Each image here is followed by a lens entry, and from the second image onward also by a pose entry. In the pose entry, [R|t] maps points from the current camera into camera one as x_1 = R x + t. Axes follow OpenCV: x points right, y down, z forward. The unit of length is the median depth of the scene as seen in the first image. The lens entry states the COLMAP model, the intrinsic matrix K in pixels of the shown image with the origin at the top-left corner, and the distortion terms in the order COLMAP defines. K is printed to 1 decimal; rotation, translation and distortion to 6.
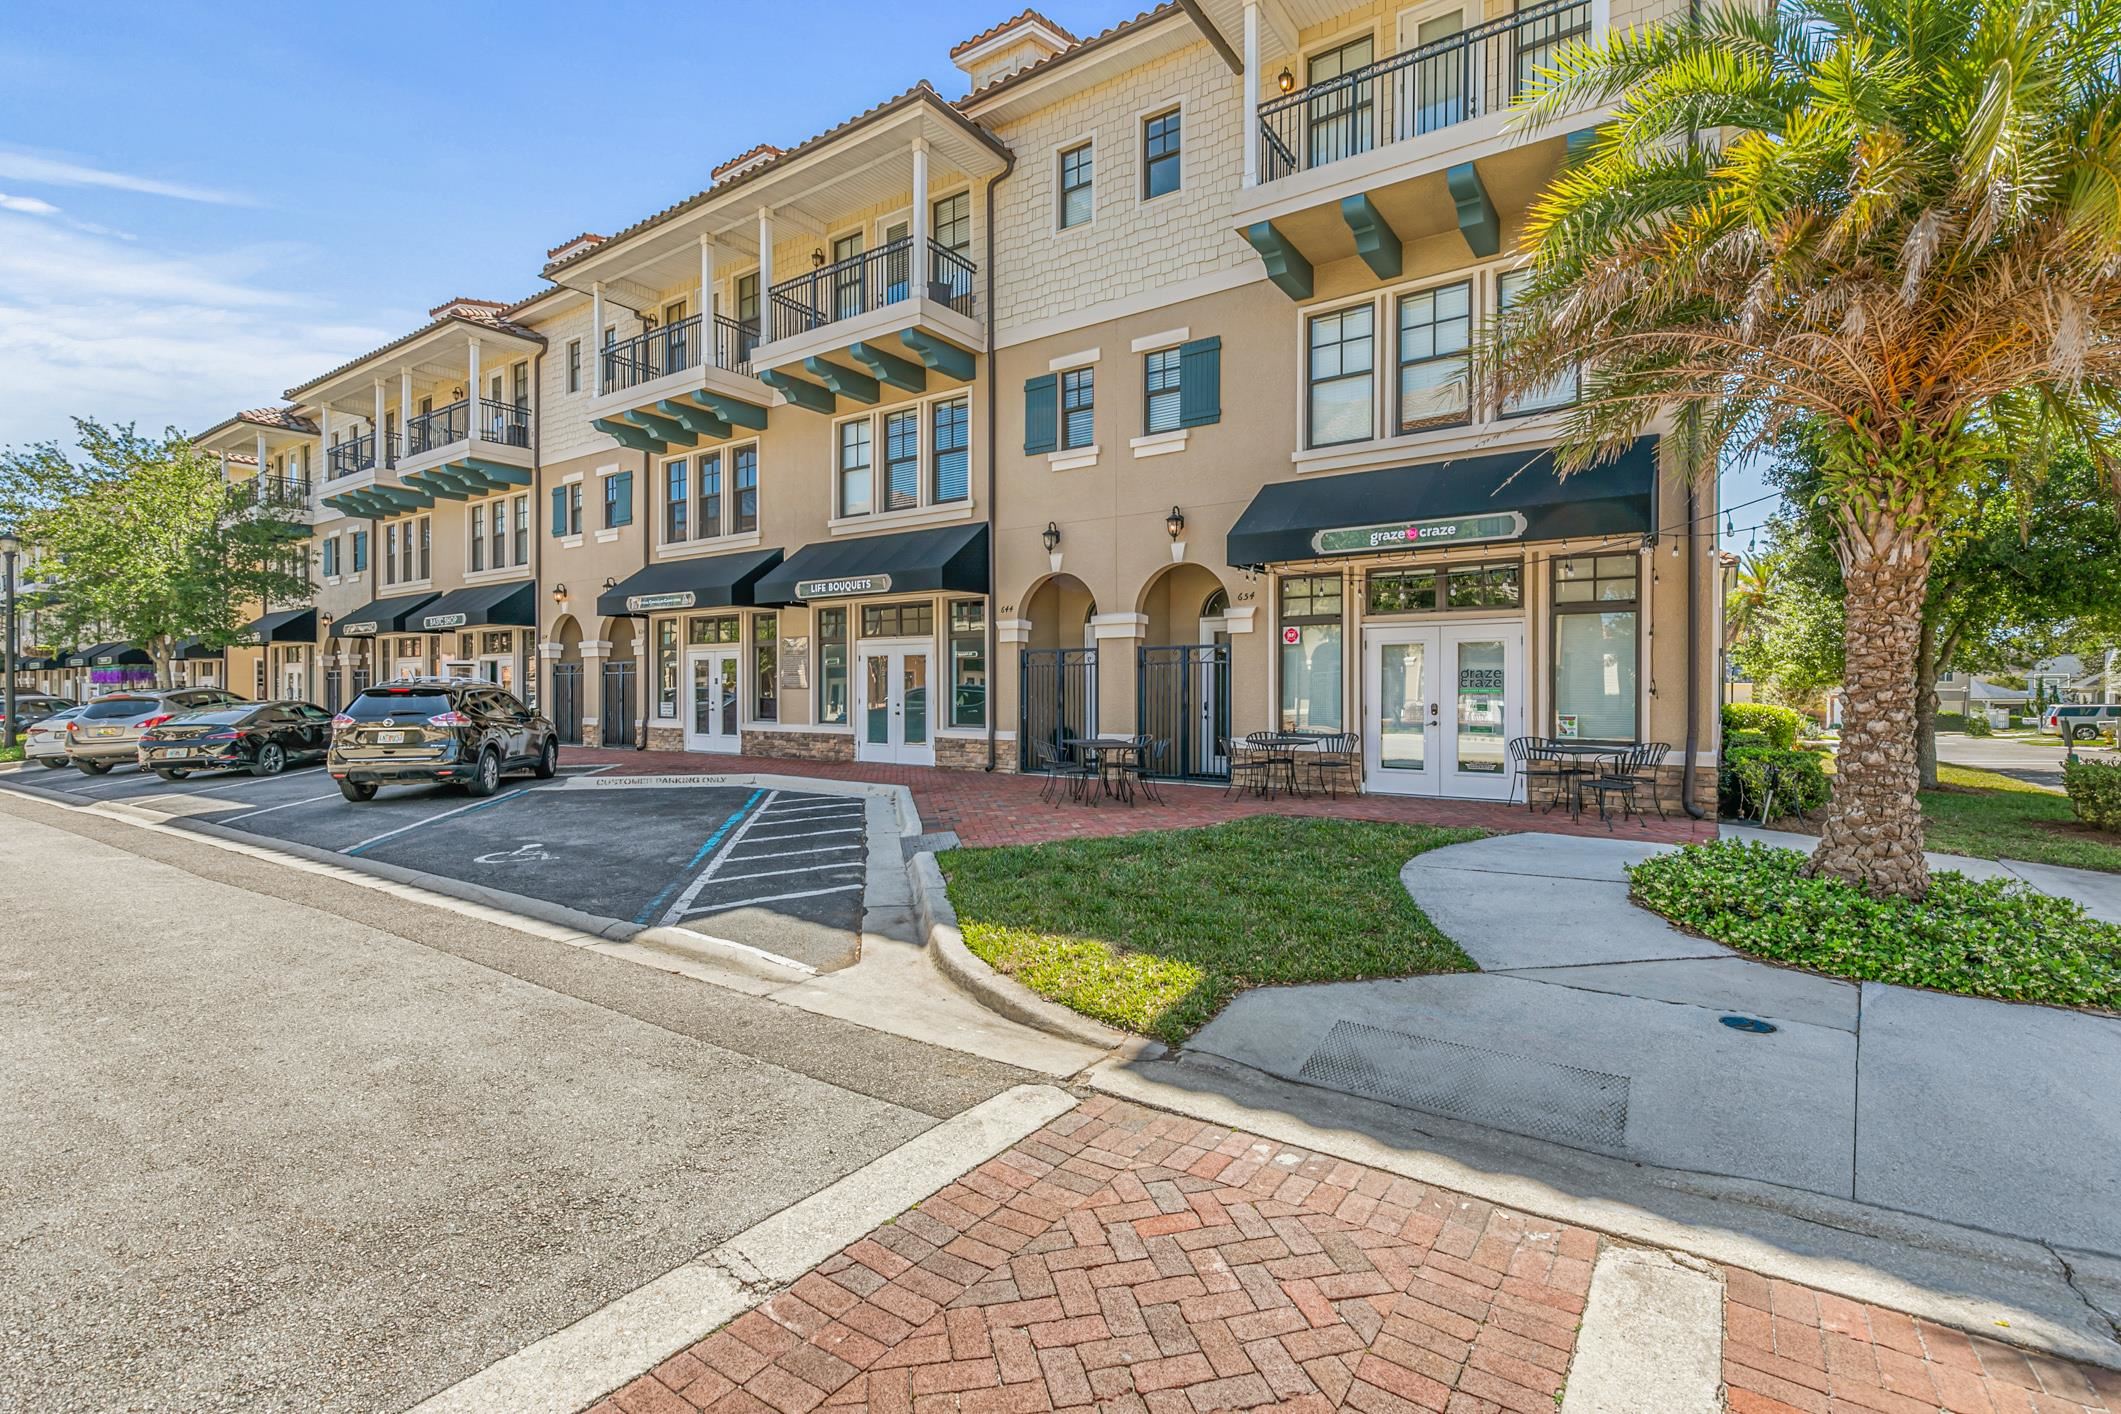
lens RADIAL K [[950.5, 0, 1063.2], [0, 950.5, 689.7], [0, 0, 1]] dist [0.006967, -0.000700]
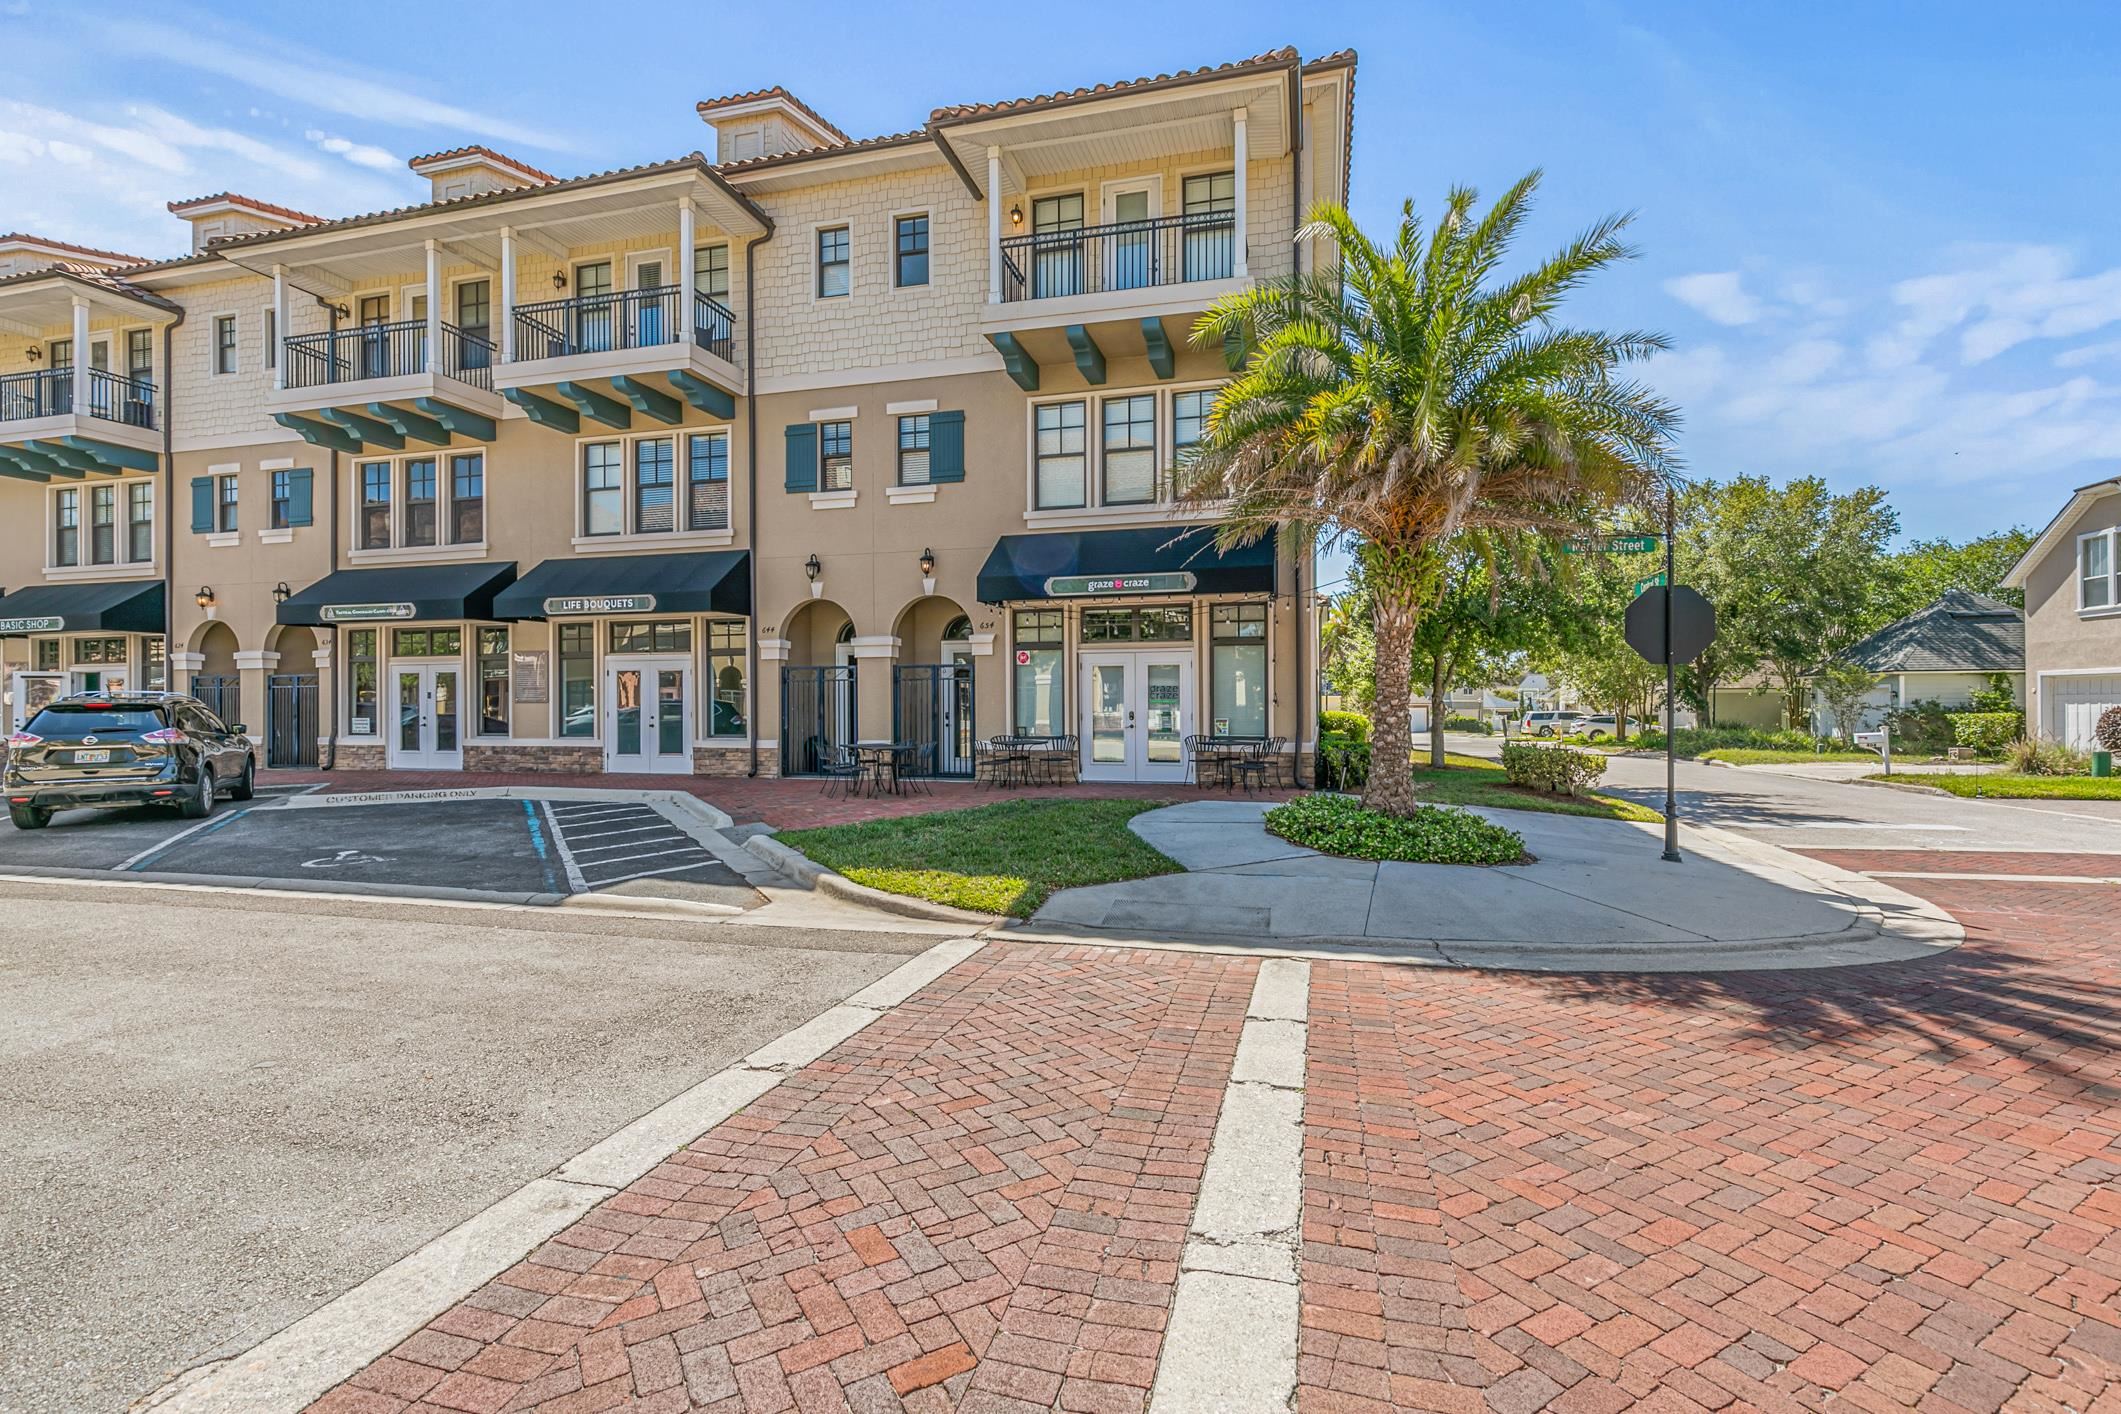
lens RADIAL K [[950.5, 0, 1063.2], [0, 950.5, 689.7], [0, 0, 1]] dist [0.006967, -0.000700]
pose [[0.943143, 0.000365, 0.332387, -0.107383], [0.004518, 0.999893, -0.013918, 0.002046], [-0.332356, 0.014628, 0.943040, -0.164926]]
